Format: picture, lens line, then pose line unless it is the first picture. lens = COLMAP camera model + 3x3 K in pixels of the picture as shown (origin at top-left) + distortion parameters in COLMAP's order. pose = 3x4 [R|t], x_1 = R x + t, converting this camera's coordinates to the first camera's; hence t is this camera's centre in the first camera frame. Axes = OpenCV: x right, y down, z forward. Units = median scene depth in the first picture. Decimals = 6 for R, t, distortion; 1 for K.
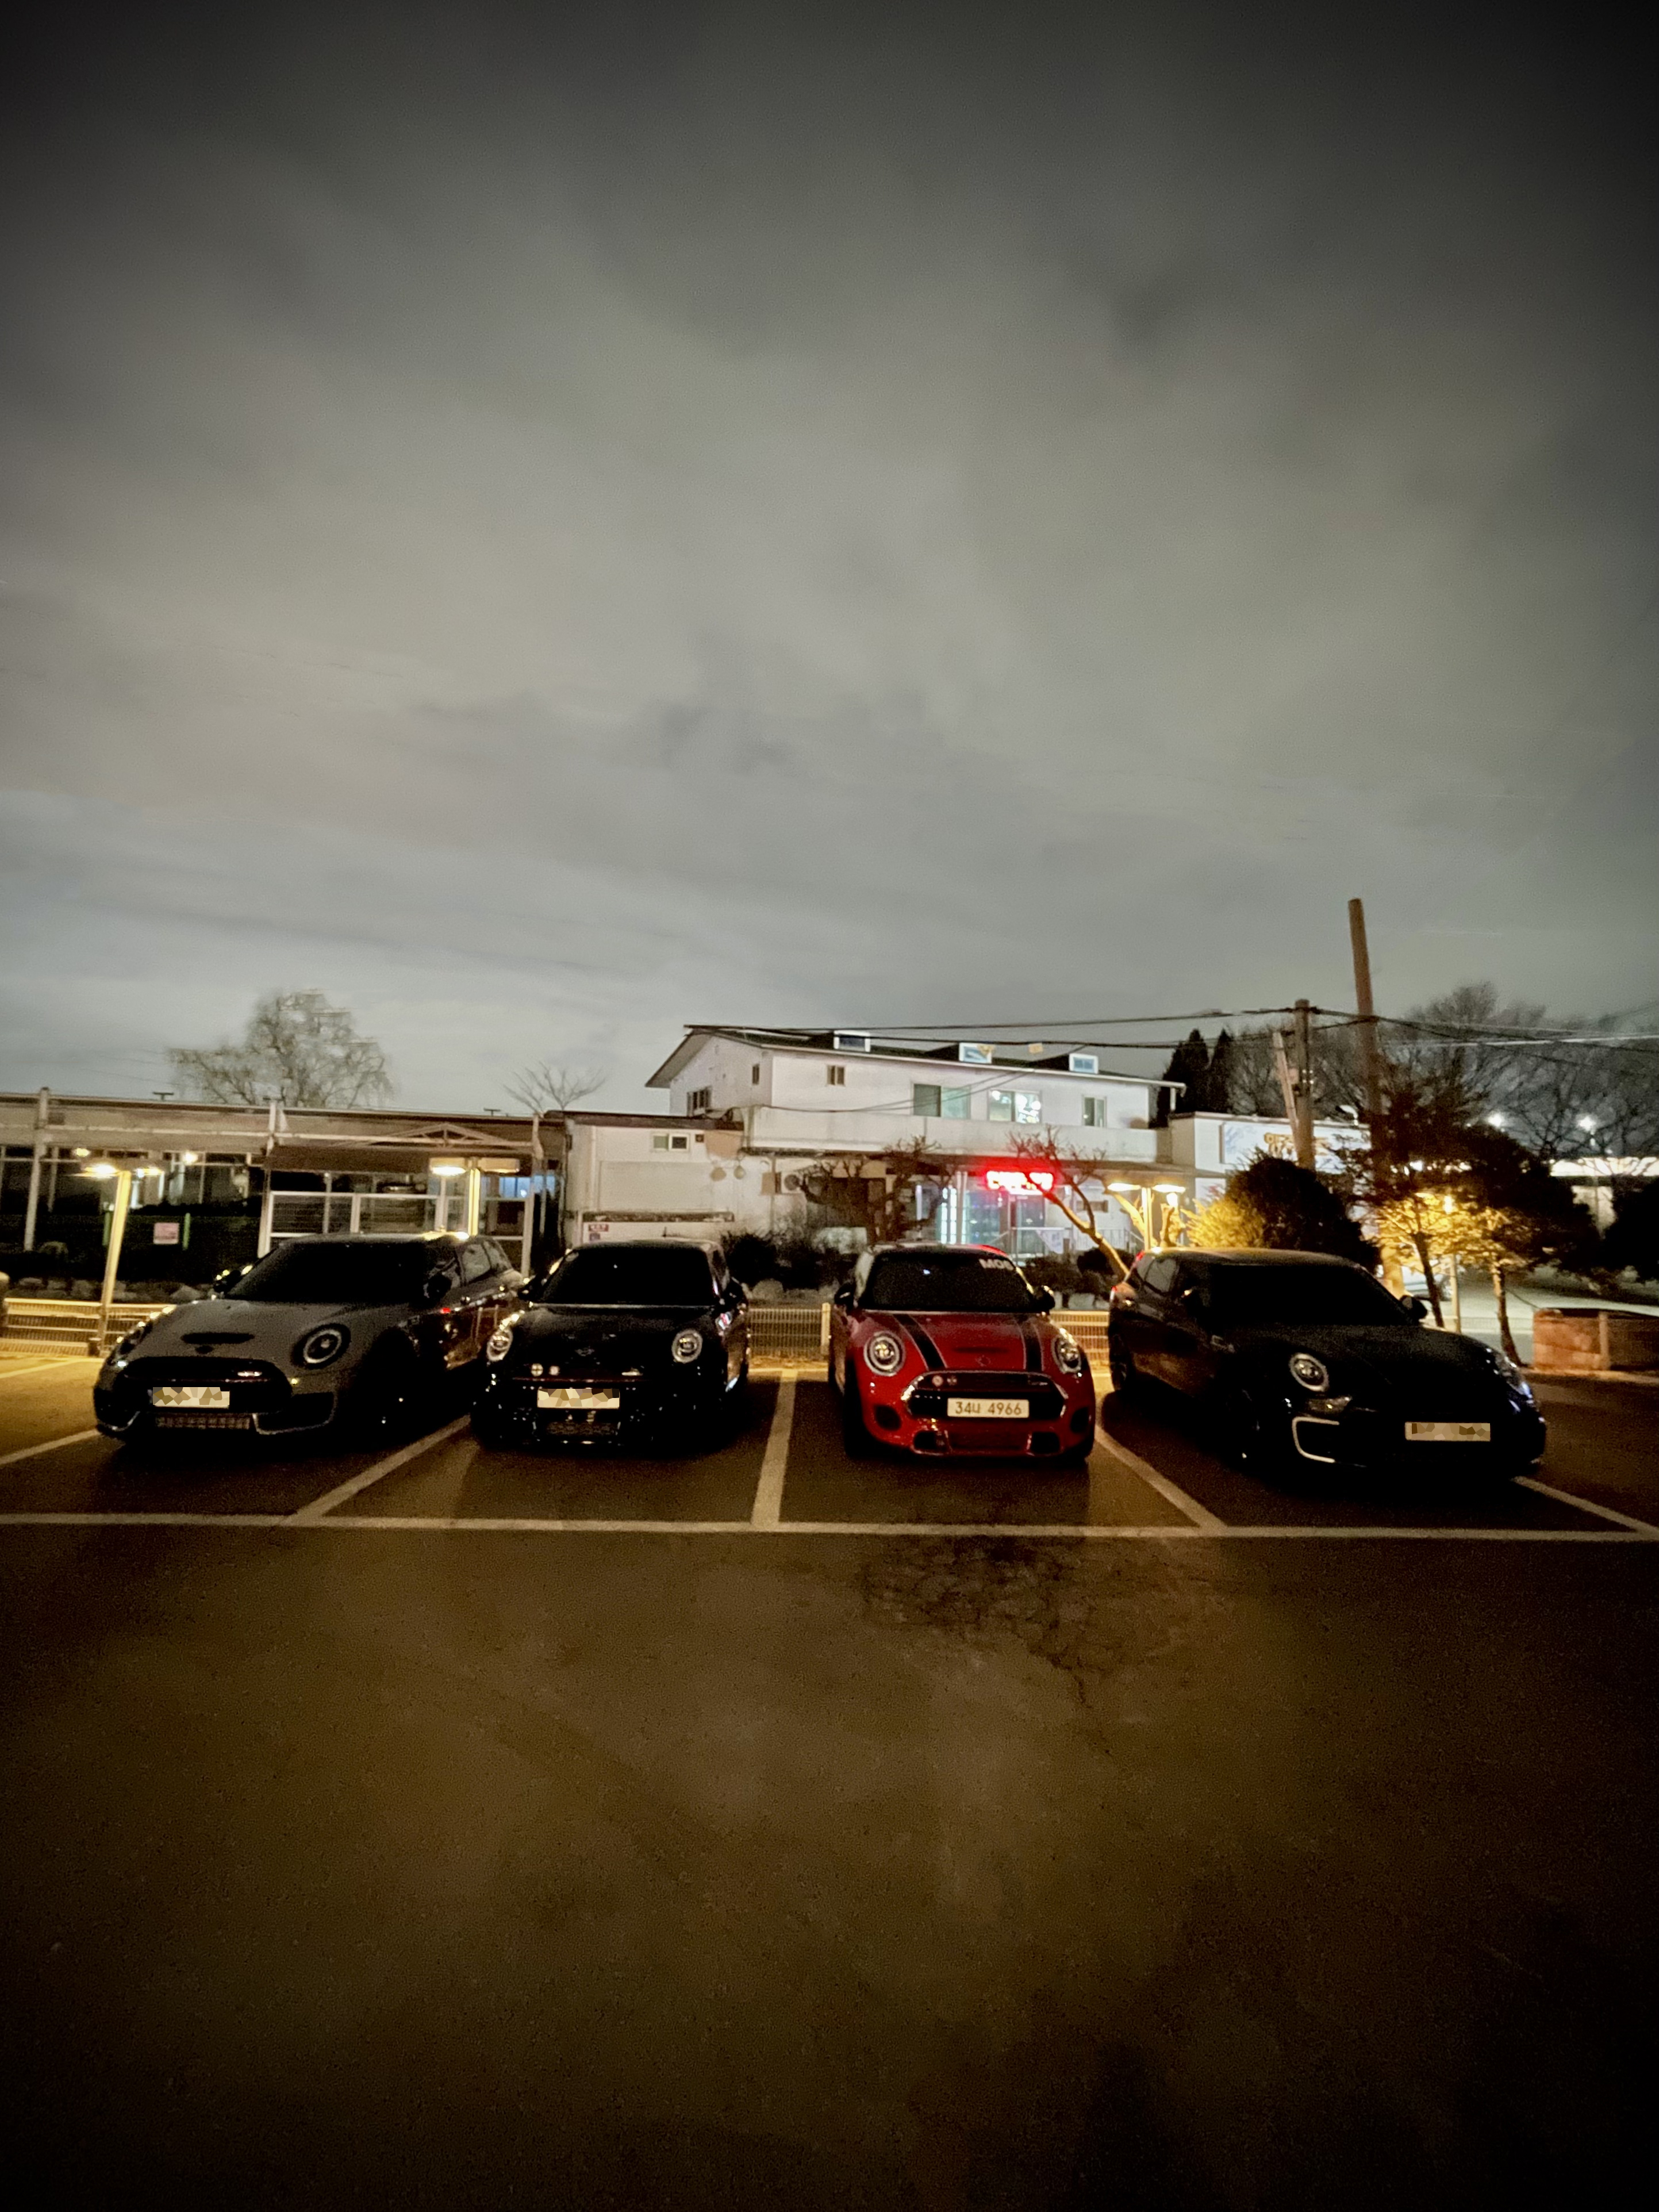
lens RADIAL K [[860.7, 0, 839.9], [0, 860.7, 1114.7], [0, 0, 1]] dist [0.001479, 0.000090]
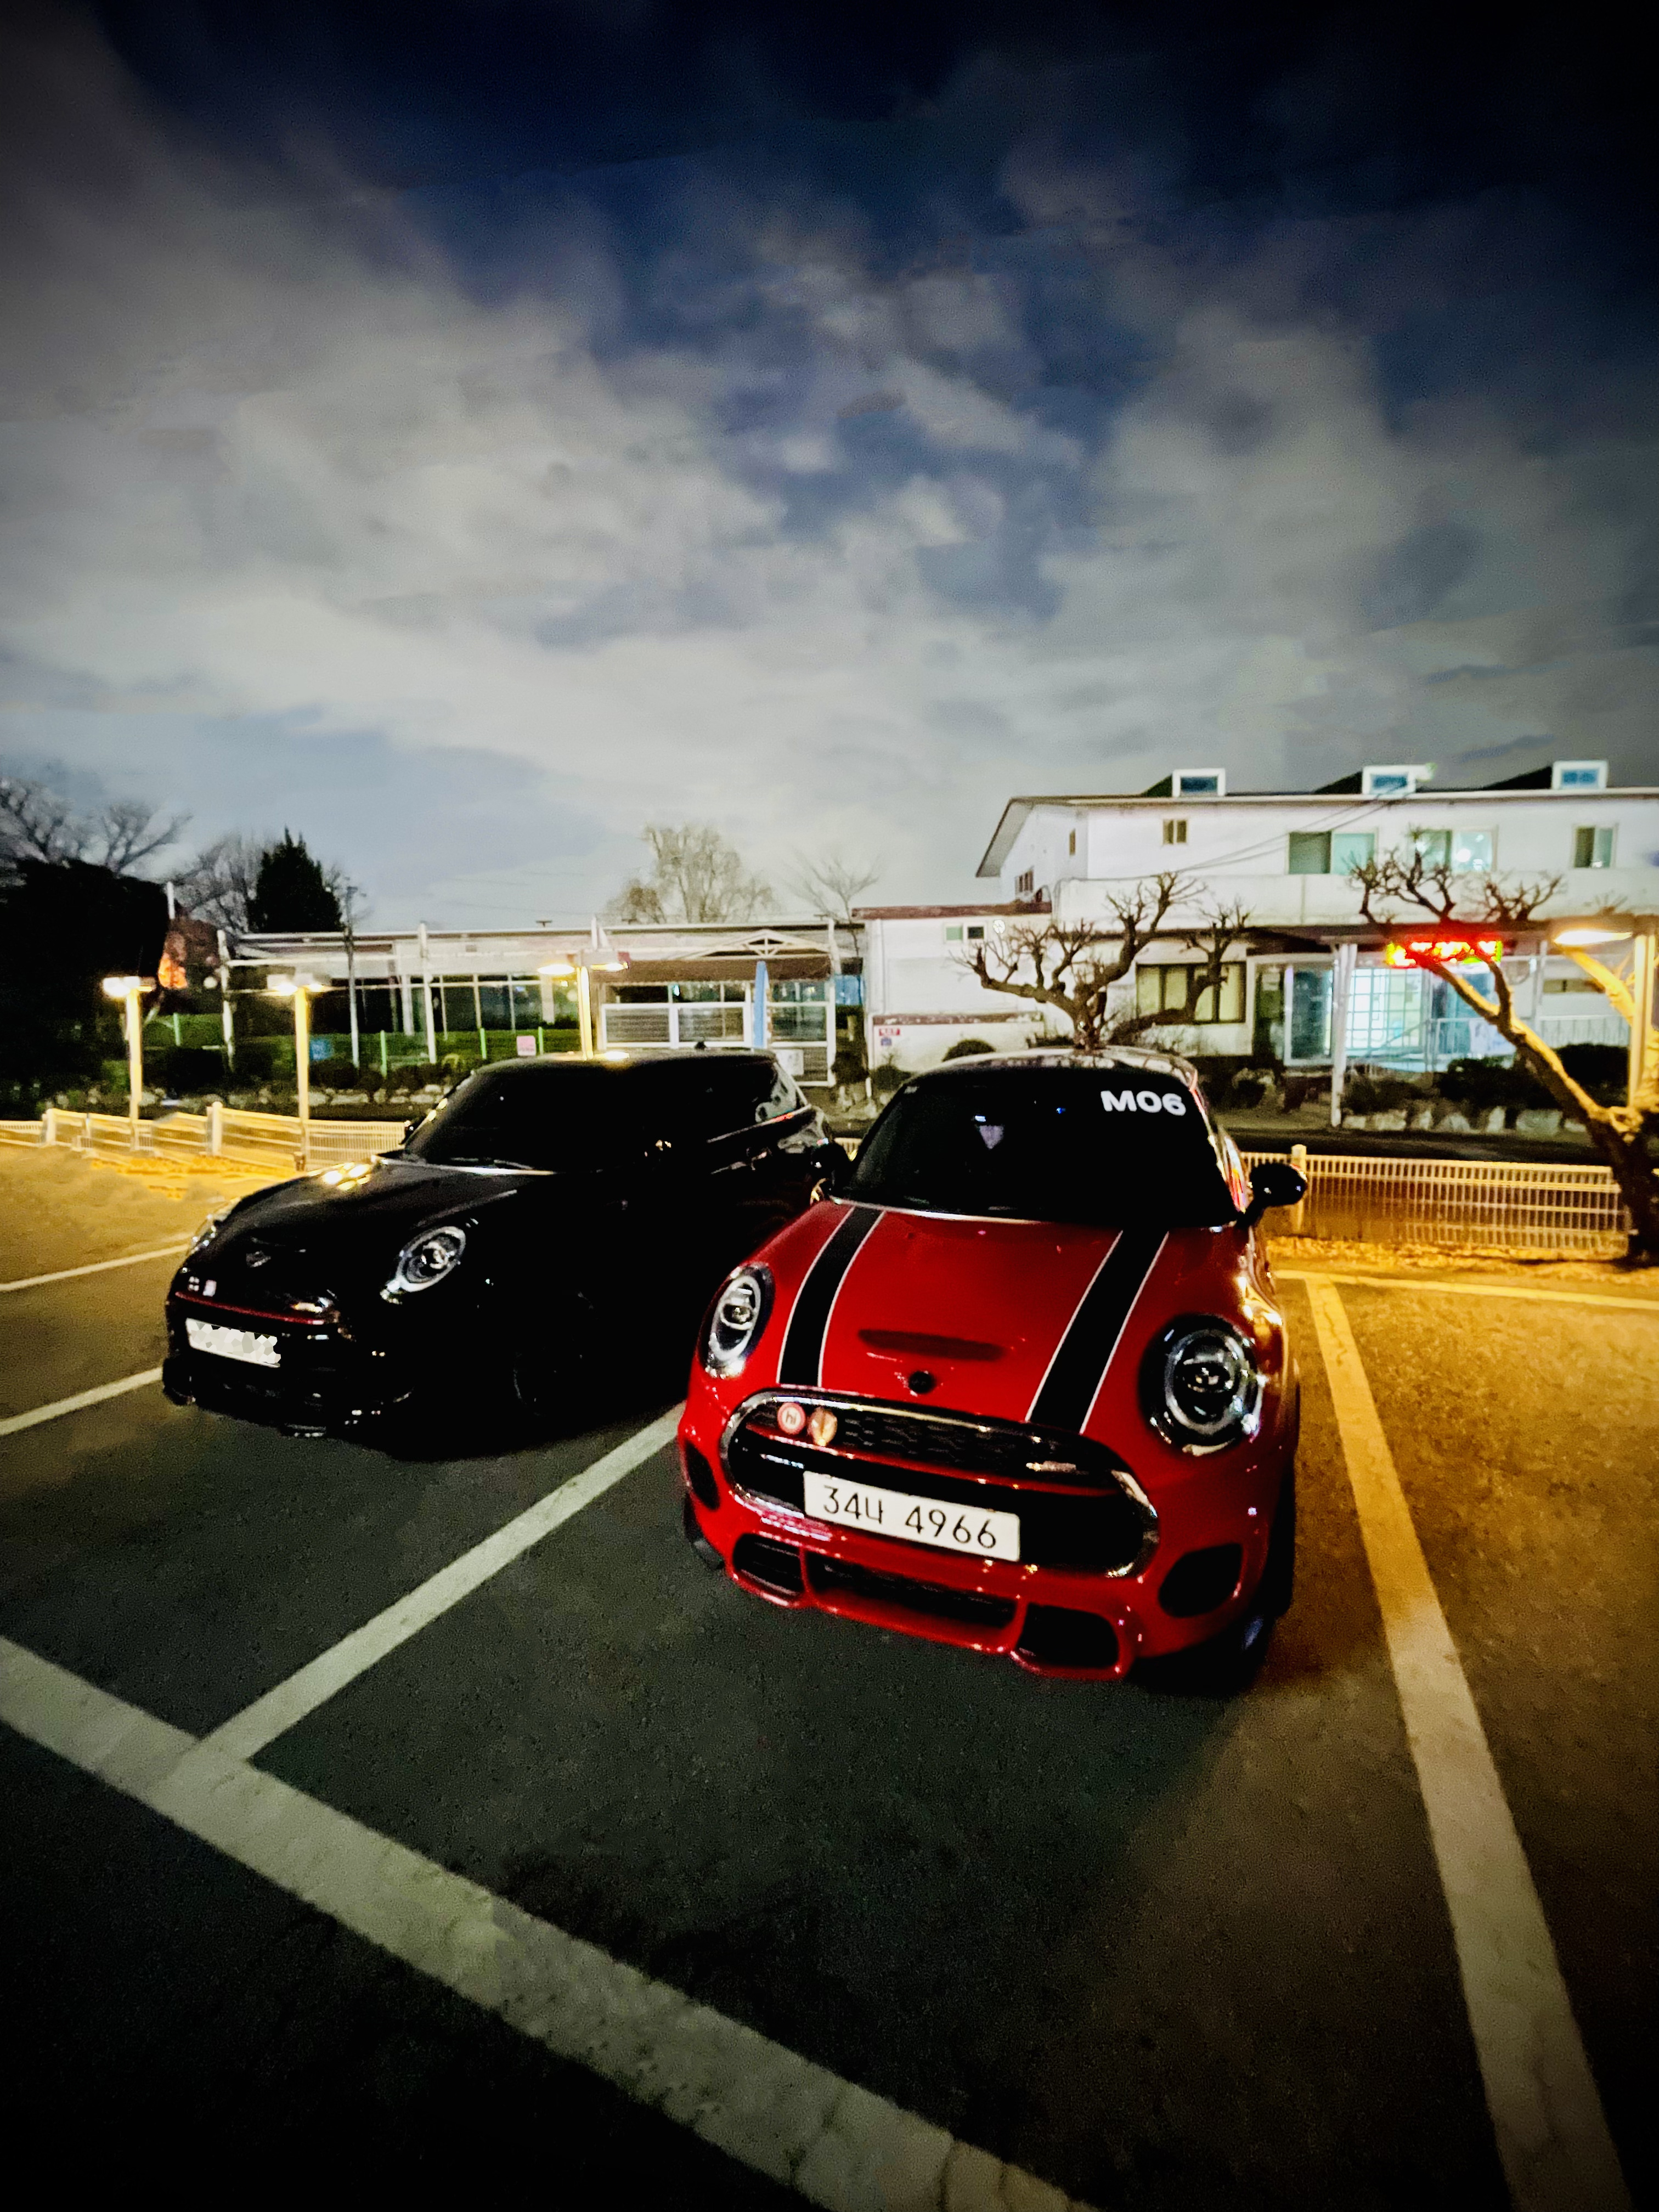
lens RADIAL K [[860.7, 0, 839.9], [0, 860.7, 1114.7], [0, 0, 1]] dist [0.001479, 0.000090]
pose [[0.908502, 0.017131, -0.417529, 0.059137], [0.078229, 0.974523, 0.210203, 0.019592], [0.410492, -0.223633, 0.884016, 0.141166]]
